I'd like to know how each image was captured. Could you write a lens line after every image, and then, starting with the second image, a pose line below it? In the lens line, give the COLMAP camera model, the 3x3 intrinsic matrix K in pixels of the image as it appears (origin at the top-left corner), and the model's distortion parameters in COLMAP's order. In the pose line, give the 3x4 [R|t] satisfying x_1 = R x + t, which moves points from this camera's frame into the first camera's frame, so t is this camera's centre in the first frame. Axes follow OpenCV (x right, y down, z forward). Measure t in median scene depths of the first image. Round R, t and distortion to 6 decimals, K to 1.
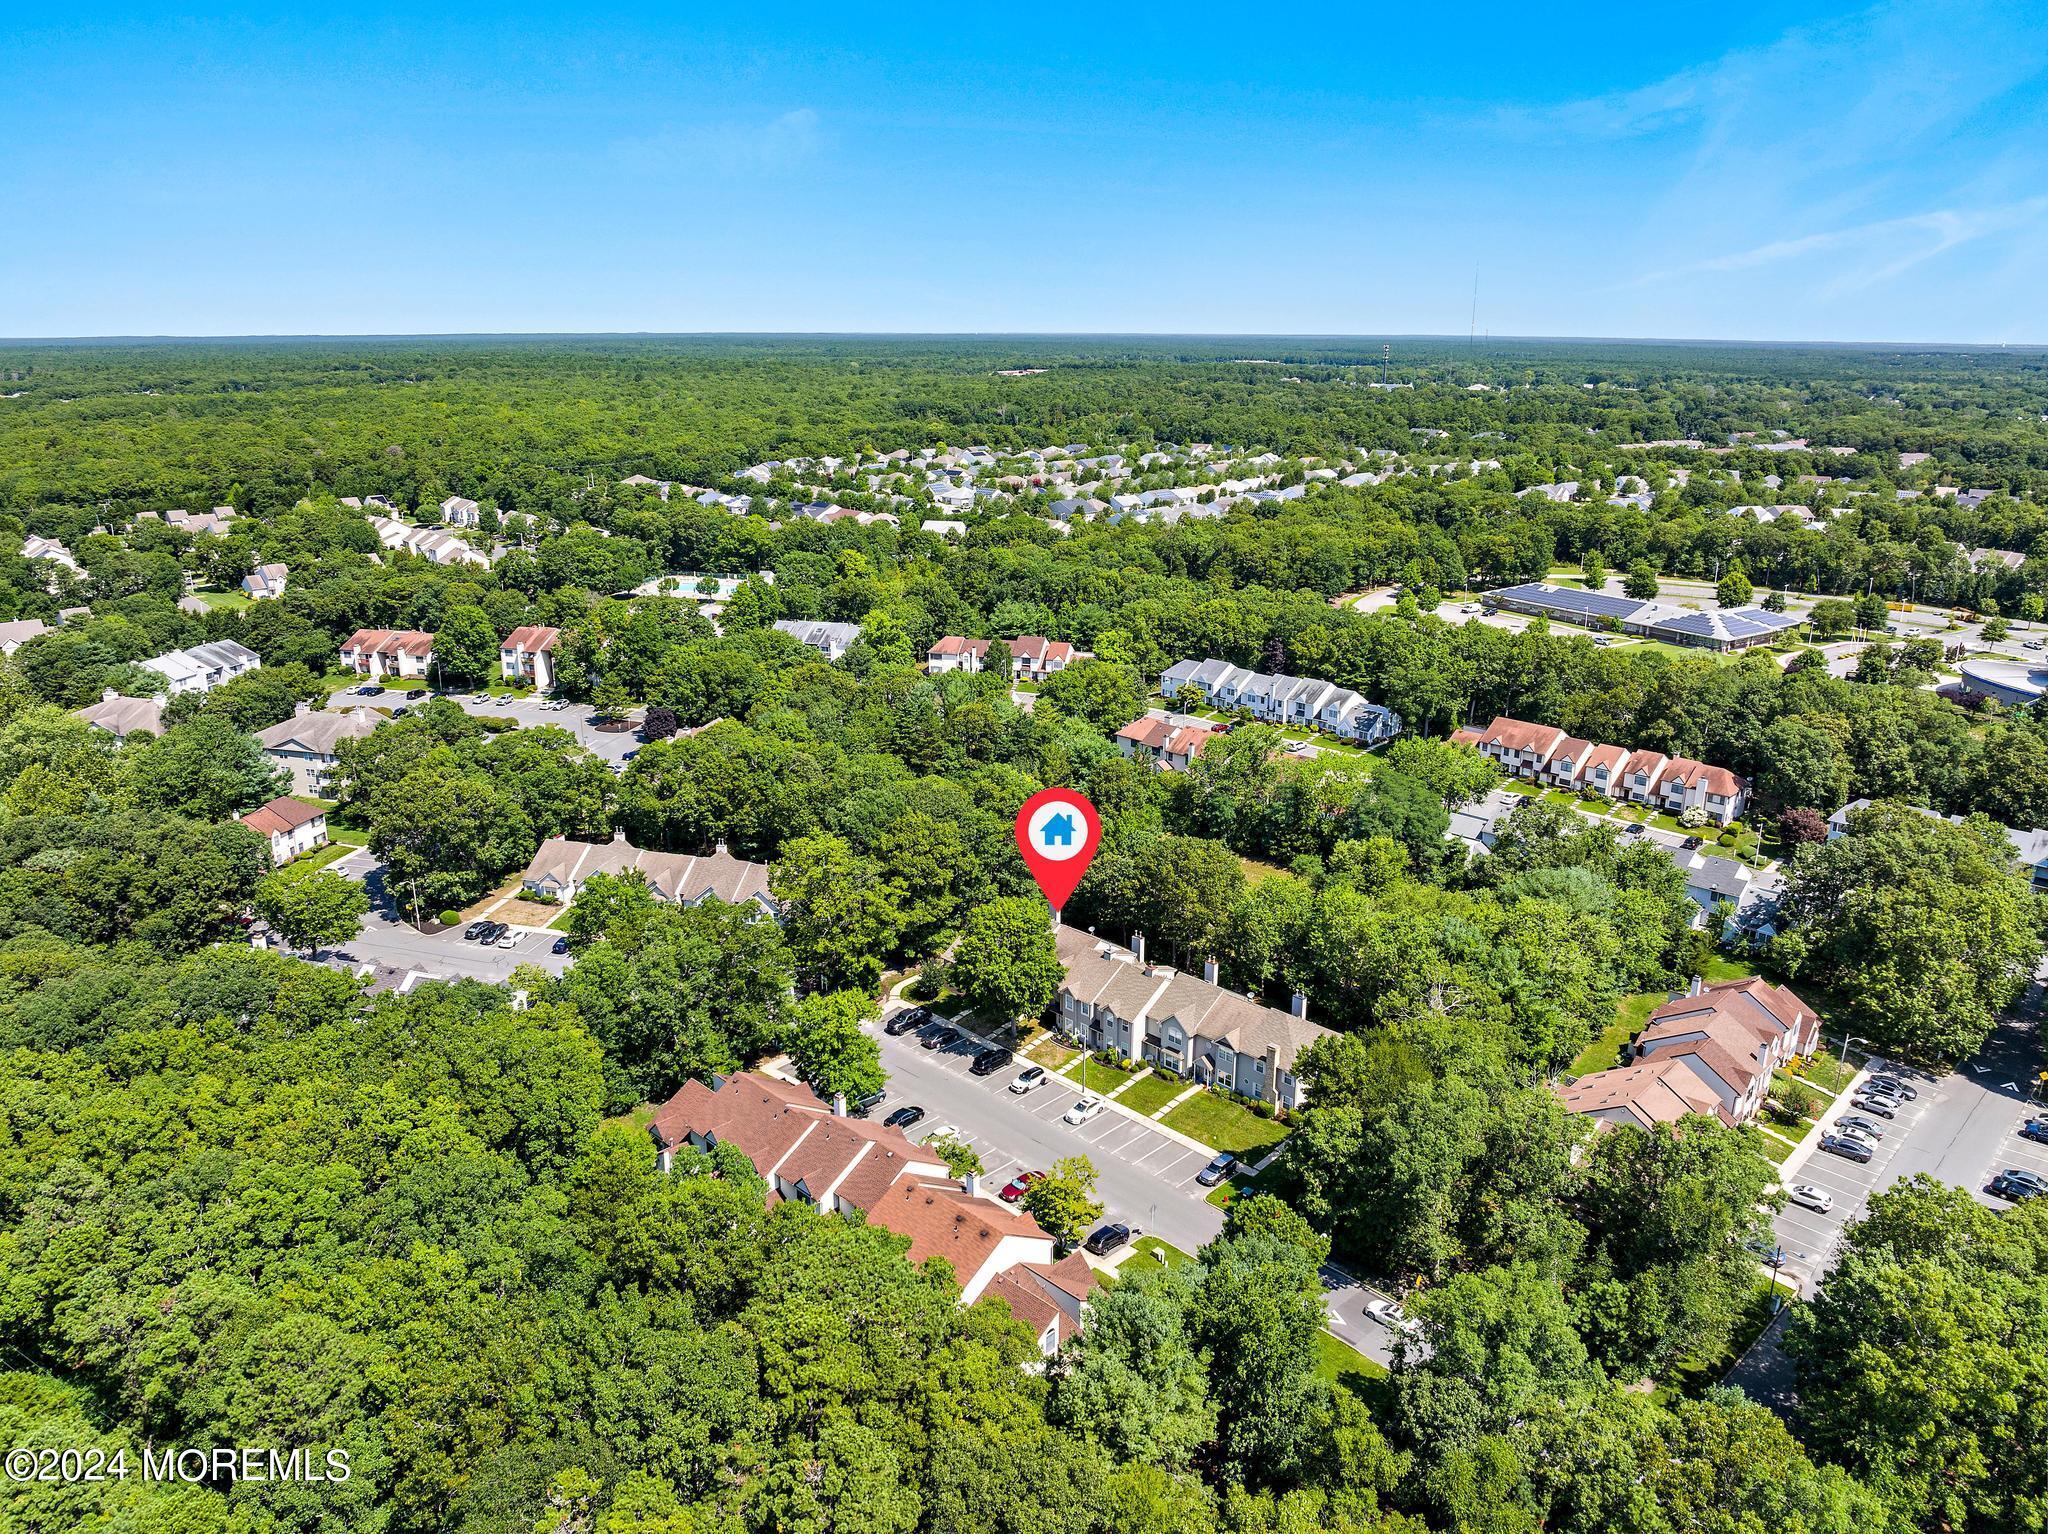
lens RADIAL K [[1423.7, 0, 1024.0], [0, 1423.7, 767.0], [0, 0, 1]] dist [-0.039954, -0.001356]
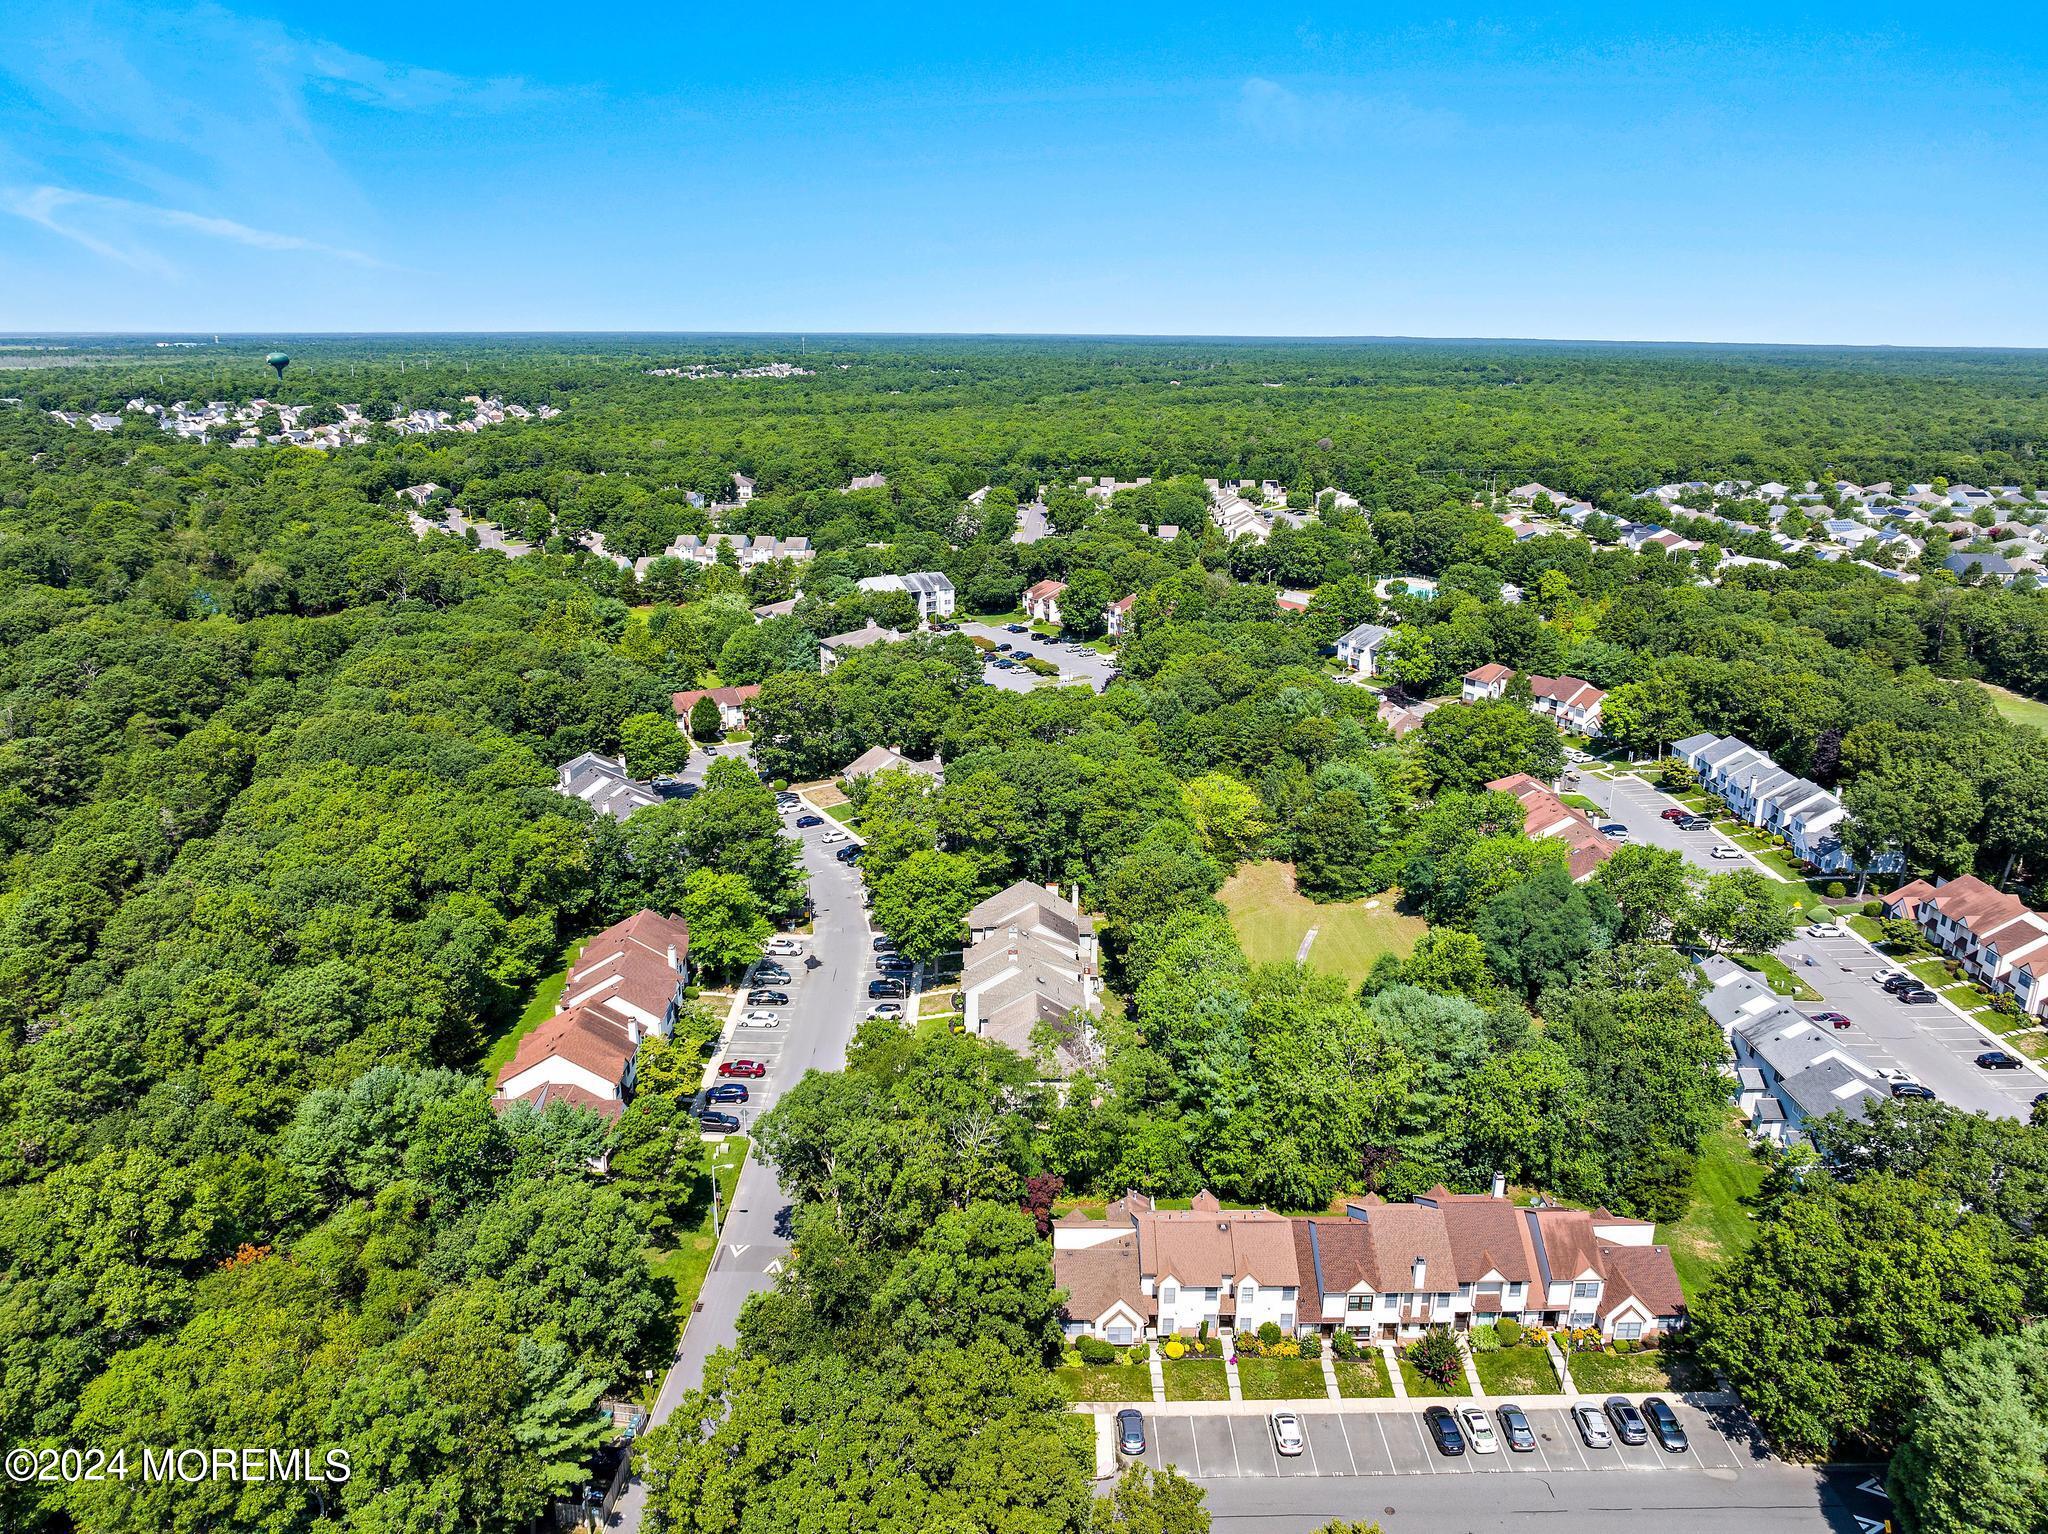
lens RADIAL K [[1423.7, 0, 1024.0], [0, 1423.7, 767.0], [0, 0, 1]] dist [-0.039954, -0.001356]
pose [[0.703964, 0.207301, -0.679309, 0.479574], [-0.210328, 0.974402, 0.079391, -0.045048], [0.678378, 0.086989, 0.729546, 0.155678]]
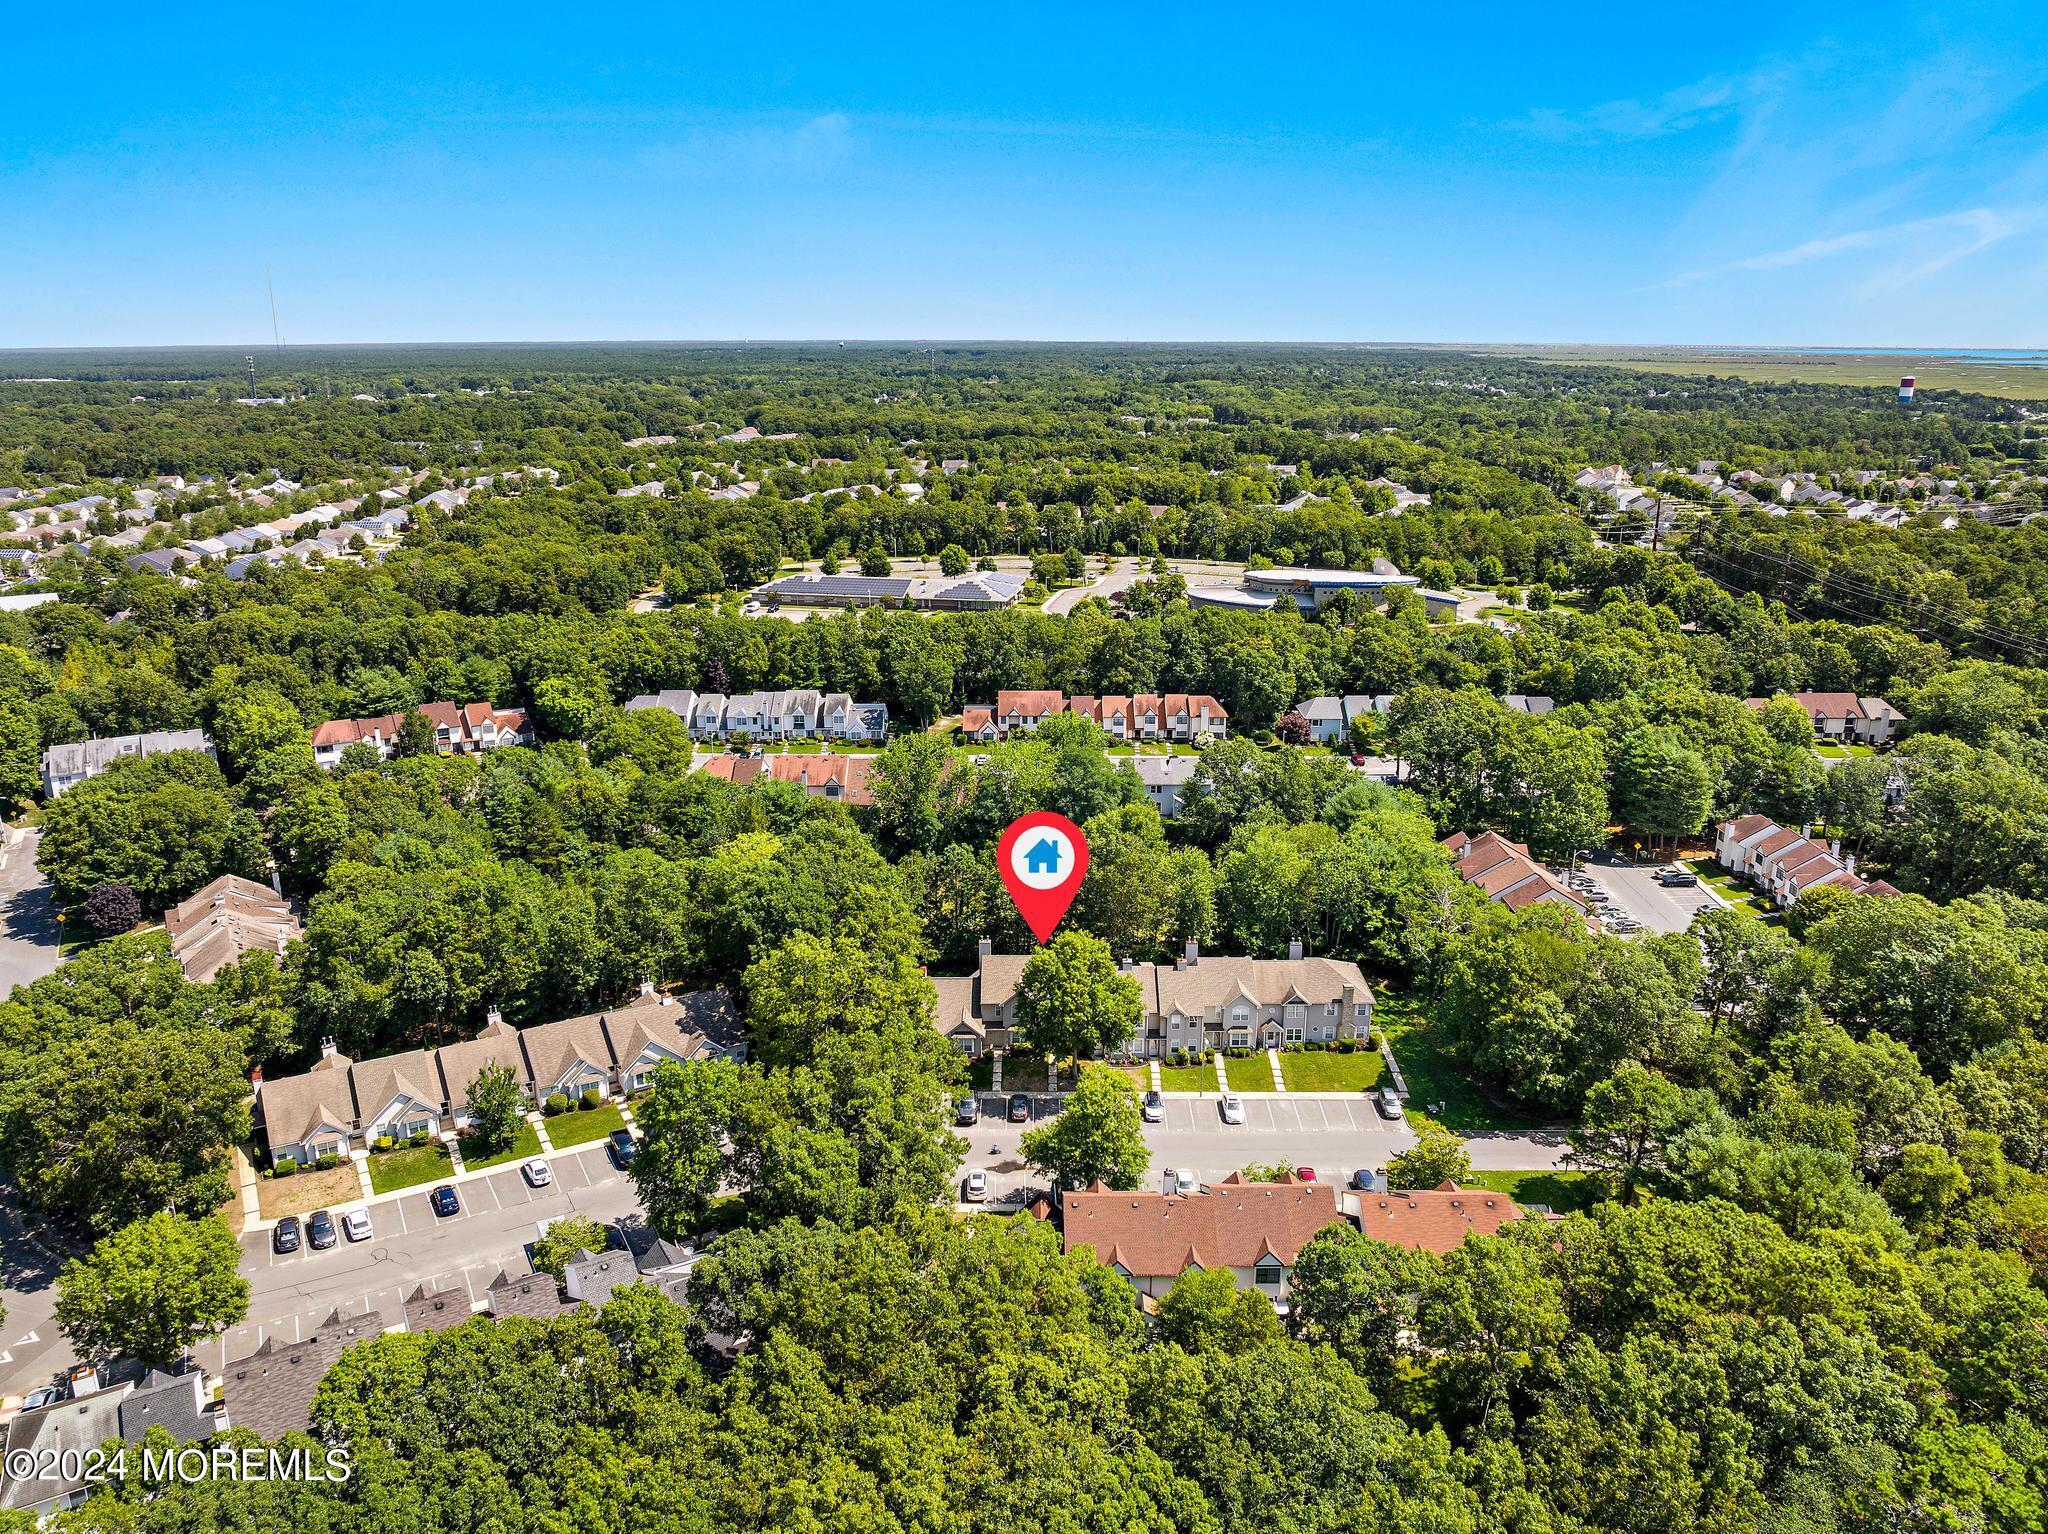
lens RADIAL K [[1429.6, 0, 1012.2], [0, 1429.6, 808.6], [0, 0, 1]] dist [-0.025111, 0.000359]
pose [[0.722966, -0.223406, 0.653766, -0.394499], [0.209927, 0.972569, 0.100201, -0.056238], [-0.658218, 0.064802, 0.750034, 0.194610]]
